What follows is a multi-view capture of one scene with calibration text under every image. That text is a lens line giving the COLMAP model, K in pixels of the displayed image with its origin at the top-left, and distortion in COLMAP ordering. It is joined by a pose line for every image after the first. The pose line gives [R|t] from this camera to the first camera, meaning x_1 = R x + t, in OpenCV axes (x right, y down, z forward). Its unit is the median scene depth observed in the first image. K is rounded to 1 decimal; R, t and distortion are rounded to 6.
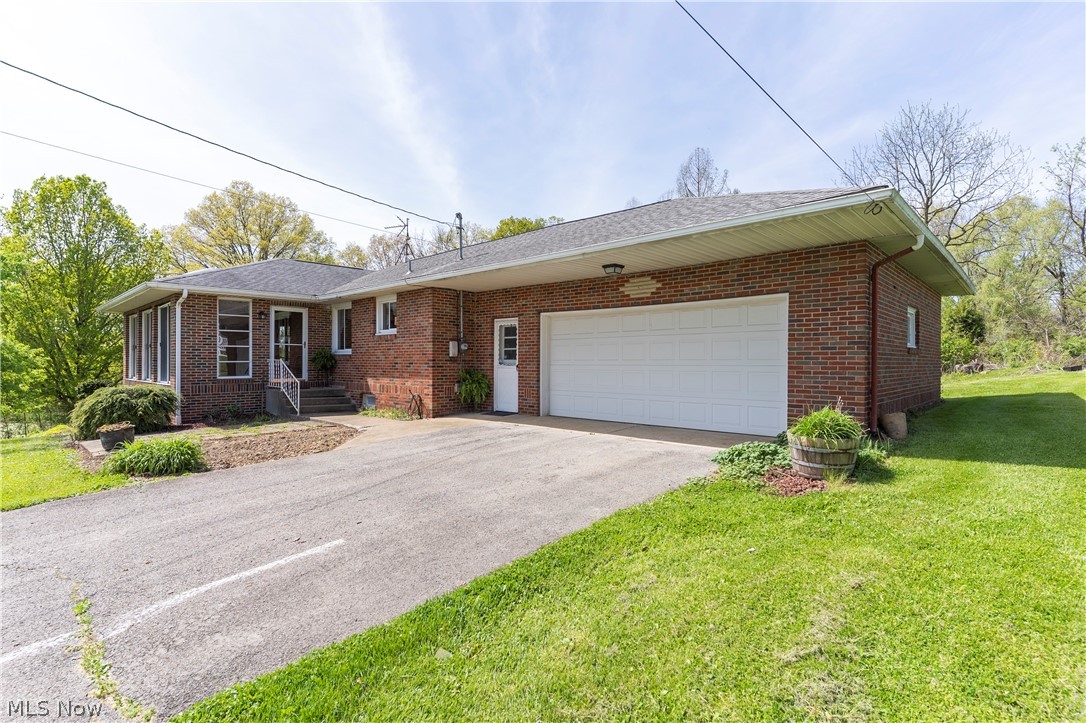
lens RADIAL K [[524.2, 0, 543.0], [0, 524.2, 361.5], [0, 0, 1]] dist [0.001978, 0.000009]
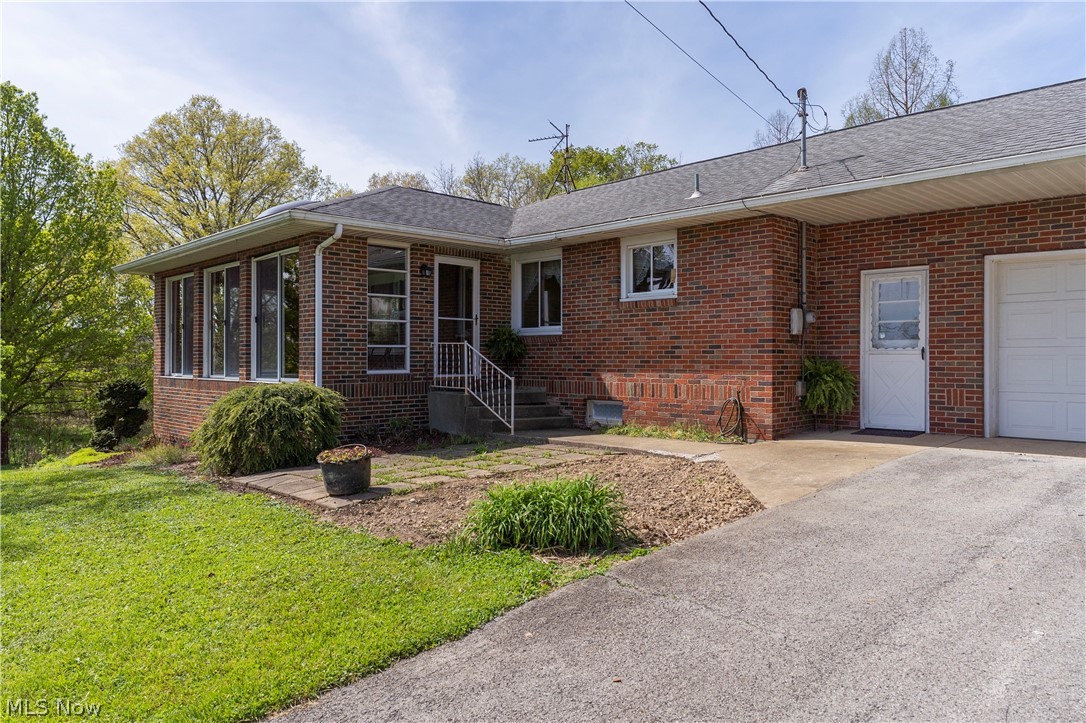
lens RADIAL K [[751.4, 0, 542.6], [0, 751.4, 354.5], [0, 0, 1]] dist [-0.008947, 0.029615]
pose [[0.998956, -0.001467, -0.045651, -0.374603], [0.001225, 0.999985, -0.005337, 0.015110], [0.045659, 0.005276, 0.998943, 0.138693]]
